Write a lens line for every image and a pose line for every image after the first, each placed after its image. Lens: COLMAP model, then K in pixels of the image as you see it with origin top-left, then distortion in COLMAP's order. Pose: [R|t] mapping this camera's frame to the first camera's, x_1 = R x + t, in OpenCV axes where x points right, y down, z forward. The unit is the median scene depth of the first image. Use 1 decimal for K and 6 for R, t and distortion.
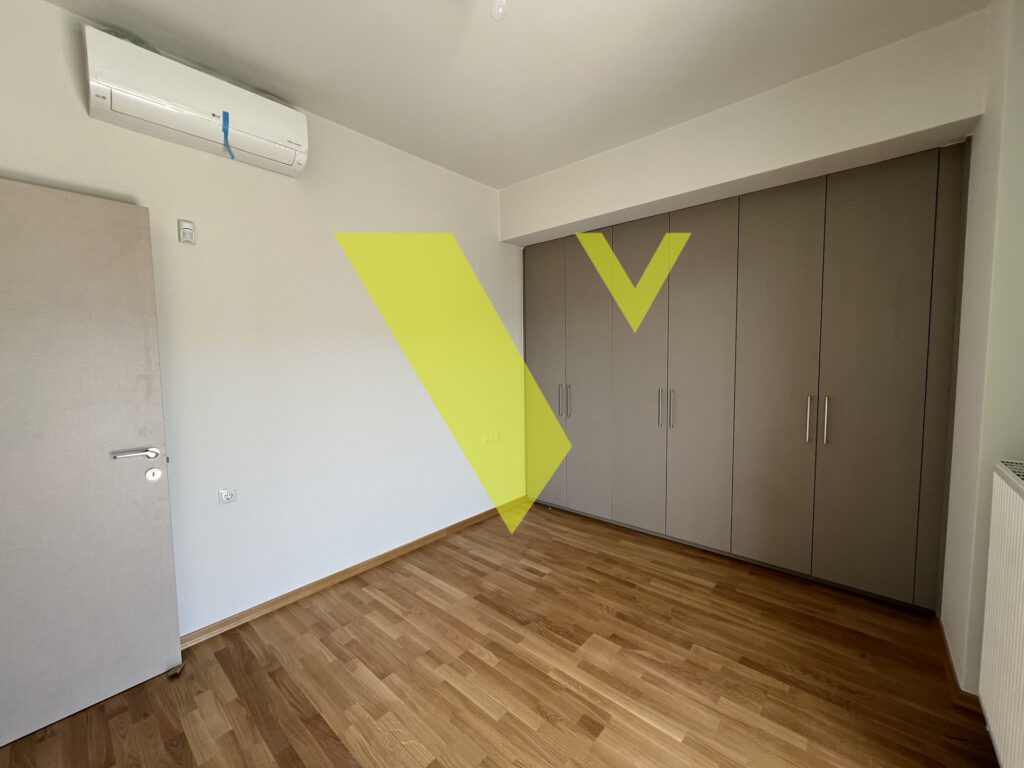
lens RADIAL K [[408.3, 0, 512.0], [0, 408.3, 384.0], [0, 0, 1]] dist [-0.001416, 0.000278]
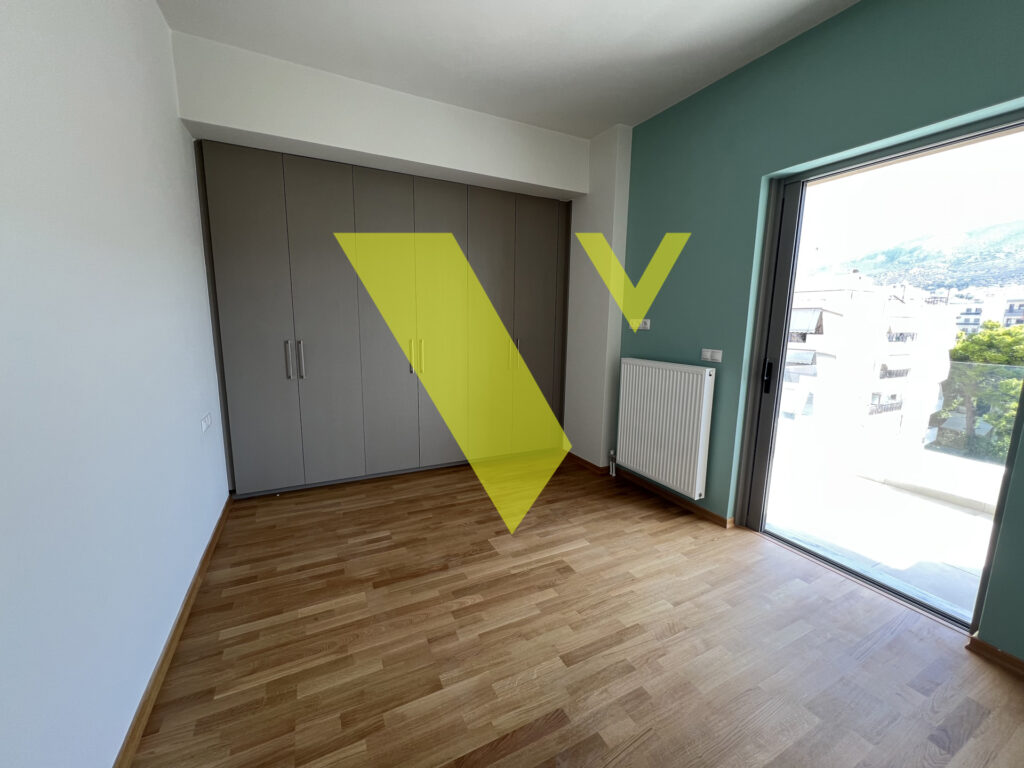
lens RADIAL K [[408.3, 0, 512.0], [0, 408.3, 384.0], [0, 0, 1]] dist [-0.001416, 0.000278]
pose [[0.369623, -0.123841, 0.920892, -0.774340], [0.040823, 0.992286, 0.117056, 0.017302], [-0.928285, -0.005673, 0.371827, 0.458114]]
